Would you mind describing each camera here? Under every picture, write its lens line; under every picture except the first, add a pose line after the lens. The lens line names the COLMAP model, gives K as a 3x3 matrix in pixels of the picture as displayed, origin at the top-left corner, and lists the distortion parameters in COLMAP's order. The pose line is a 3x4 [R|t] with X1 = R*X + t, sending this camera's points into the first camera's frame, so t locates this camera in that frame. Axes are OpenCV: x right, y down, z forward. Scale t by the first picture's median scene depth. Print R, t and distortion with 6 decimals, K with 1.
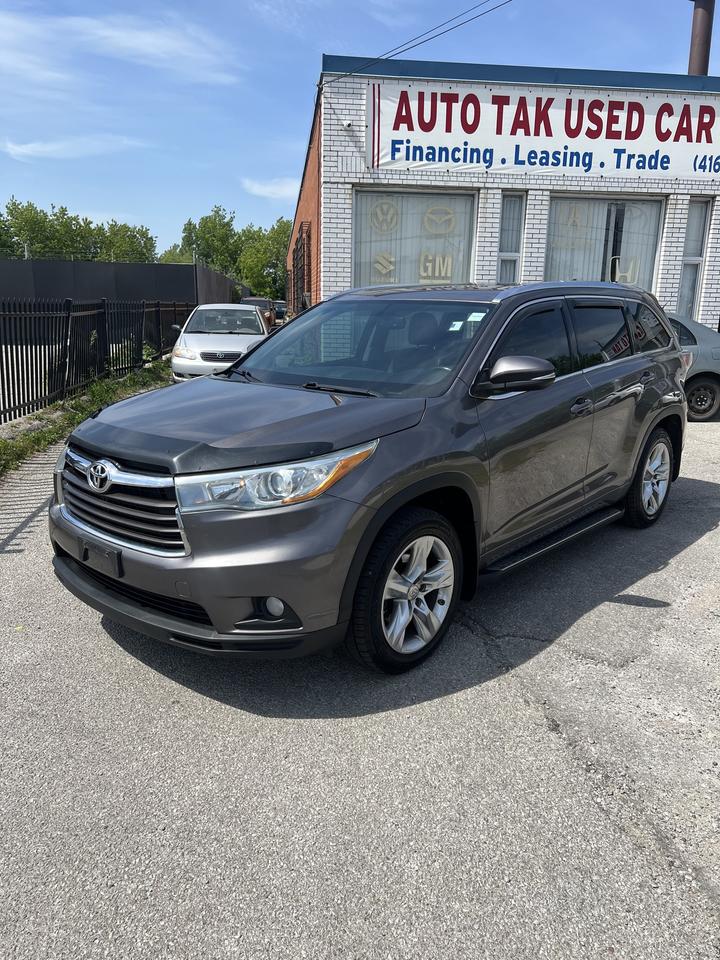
lens RADIAL K [[697.0, 0, 373.9], [0, 697.0, 468.2], [0, 0, 1]] dist [0.046767, -0.048774]
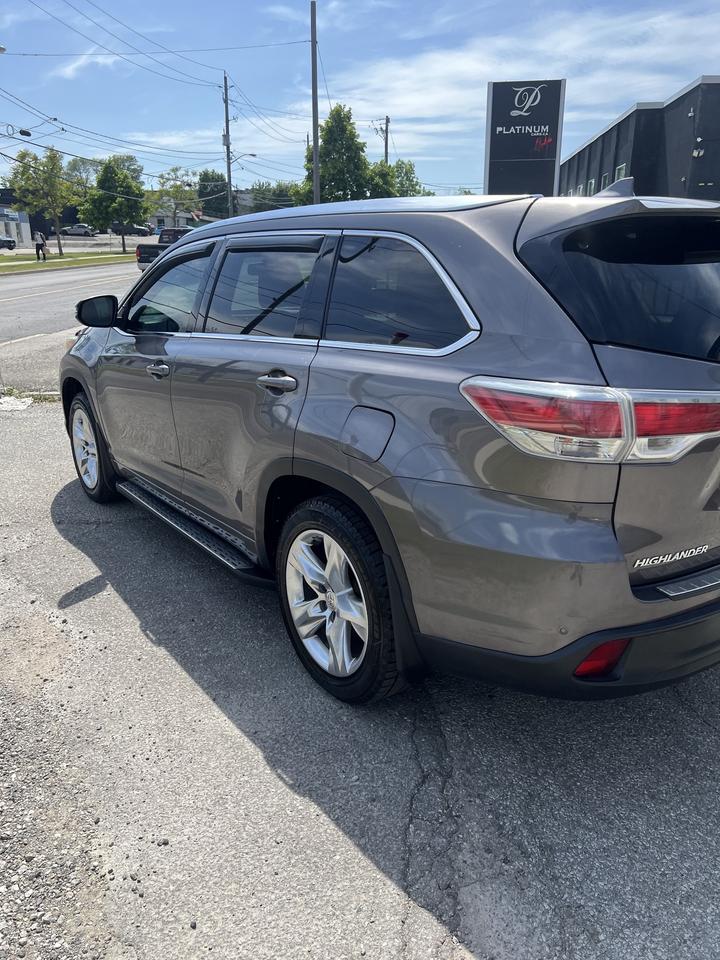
lens RADIAL K [[700.0, 0, 365.9], [0, 700.0, 469.6], [0, 0, 1]] dist [0.051636, -0.052125]
pose [[-0.207314, 0.260293, -0.943010, 0.358636], [-0.210601, 0.929476, 0.302857, -0.096455], [0.955337, 0.261385, -0.137876, 0.462468]]
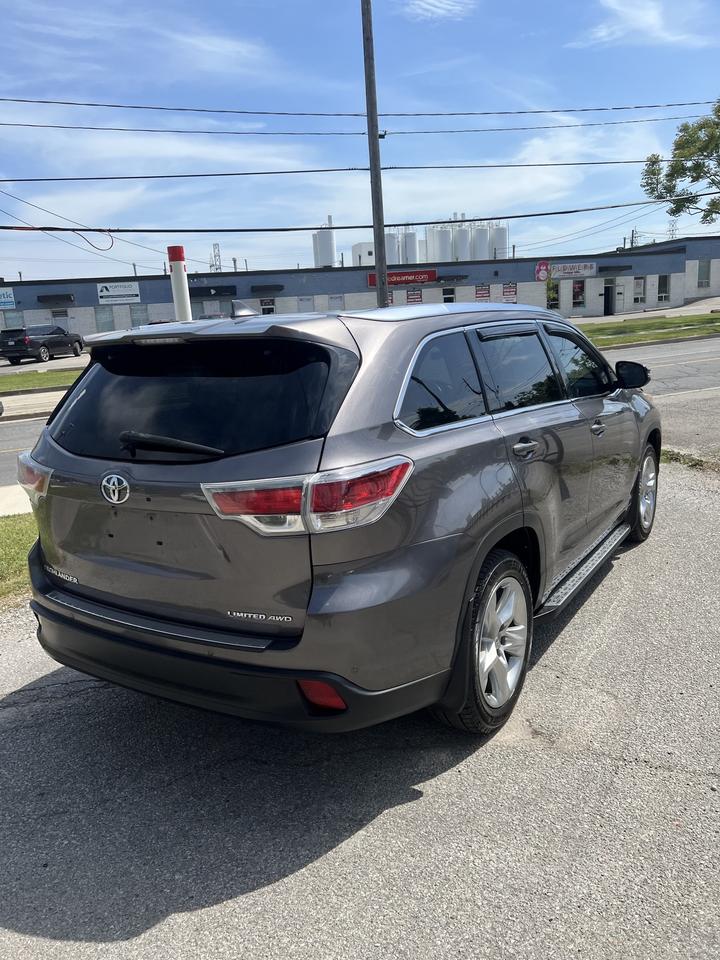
lens RADIAL K [[697.7, 0, 360.0], [0, 697.7, 480.0], [0, 0, 1]] dist [0.048611, -0.049286]
pose [[-0.982755, 0.079311, -0.167040, 0.141175], [0.004255, 0.912808, 0.408367, -0.167526], [0.184864, 0.400614, -0.897404, 0.723650]]
